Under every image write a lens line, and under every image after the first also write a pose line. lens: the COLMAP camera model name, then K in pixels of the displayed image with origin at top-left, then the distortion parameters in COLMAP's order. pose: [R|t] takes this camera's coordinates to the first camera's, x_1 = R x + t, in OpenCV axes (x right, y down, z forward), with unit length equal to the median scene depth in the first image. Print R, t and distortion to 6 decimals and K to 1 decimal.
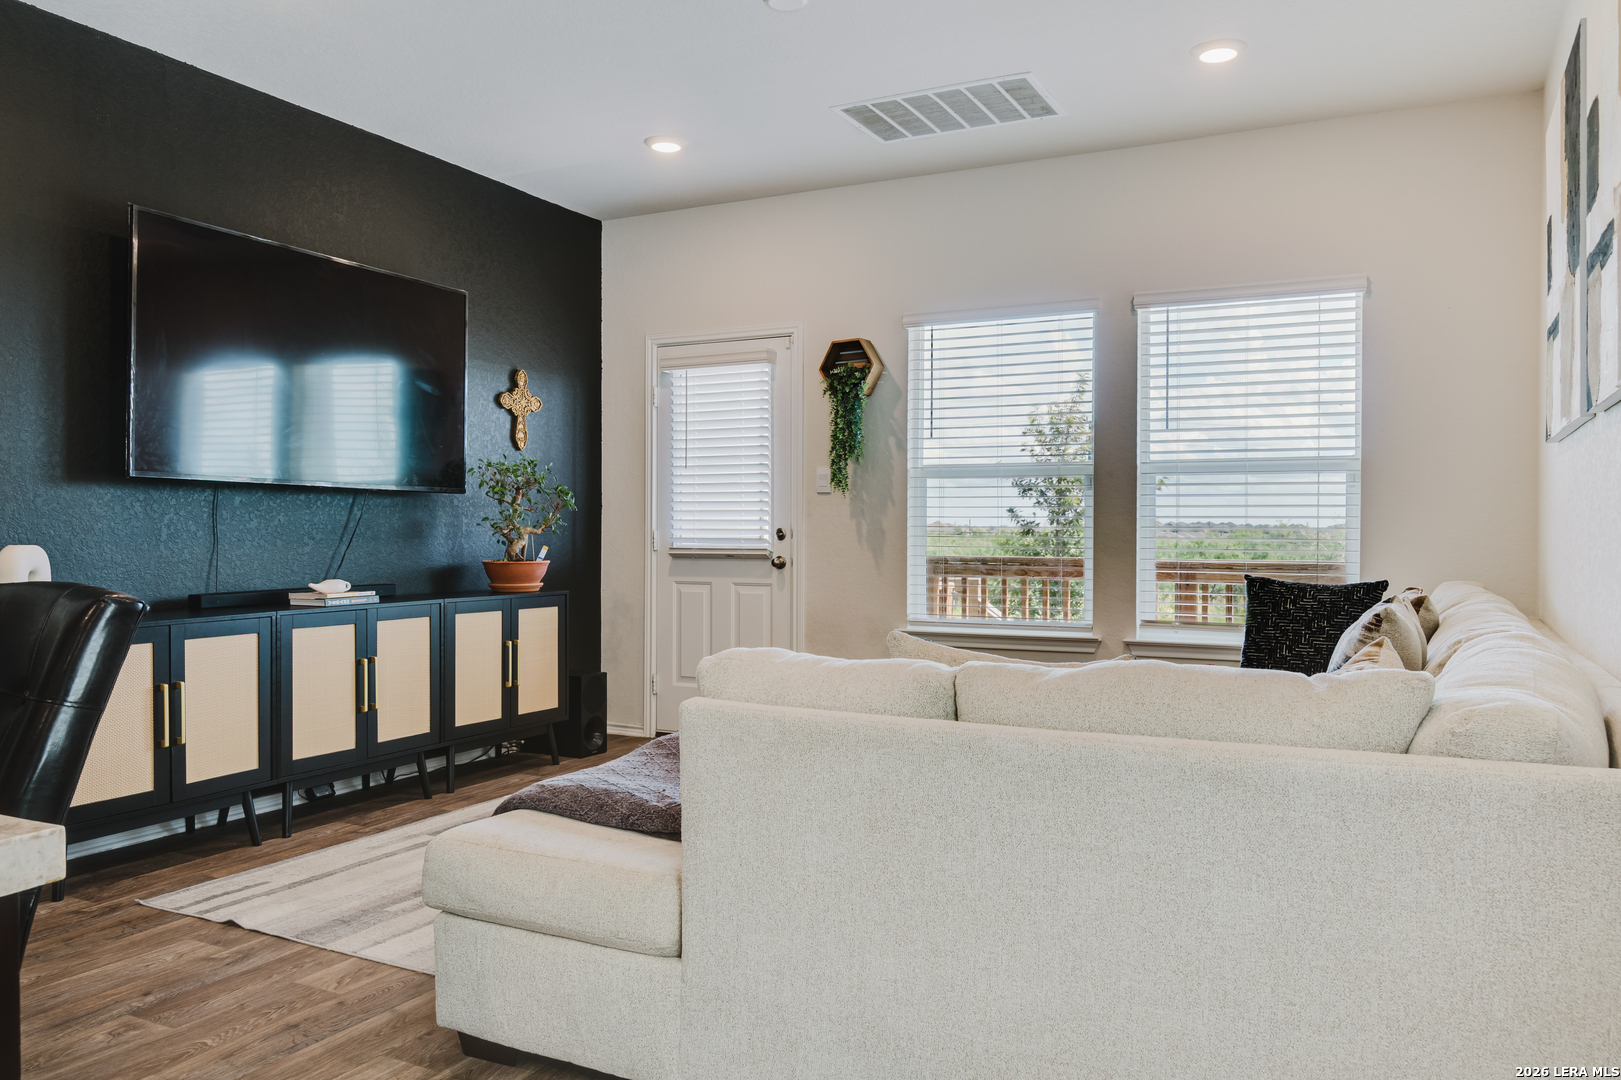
lens RADIAL K [[1210.6, 0, 821.1], [0, 1210.6, 540.0], [0, 0, 1]] dist [-0.008173, 0.009870]
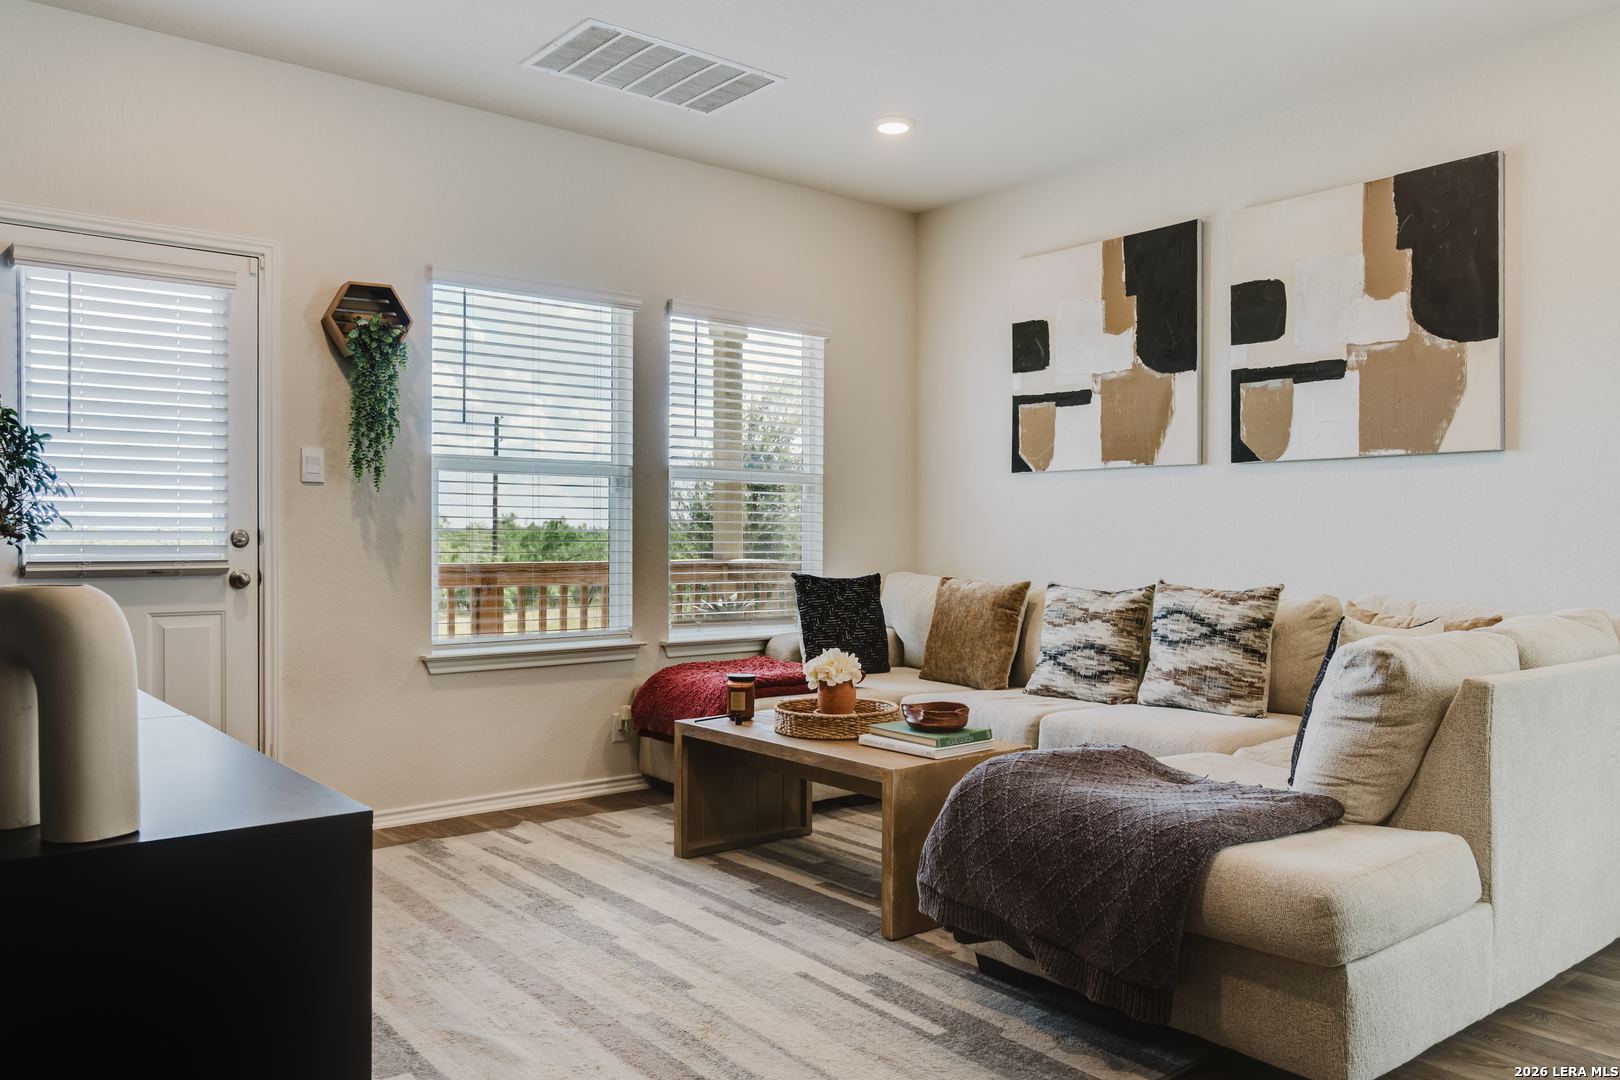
lens RADIAL K [[1214.0, 0, 829.1], [0, 1214.0, 541.3], [0, 0, 1]] dist [-0.006647, -0.001651]
pose [[0.397135, -0.007544, 0.917729, -0.564002], [0.004672, 0.999970, 0.006198, -0.006381], [-0.917748, 0.001826, 0.397159, 0.430470]]
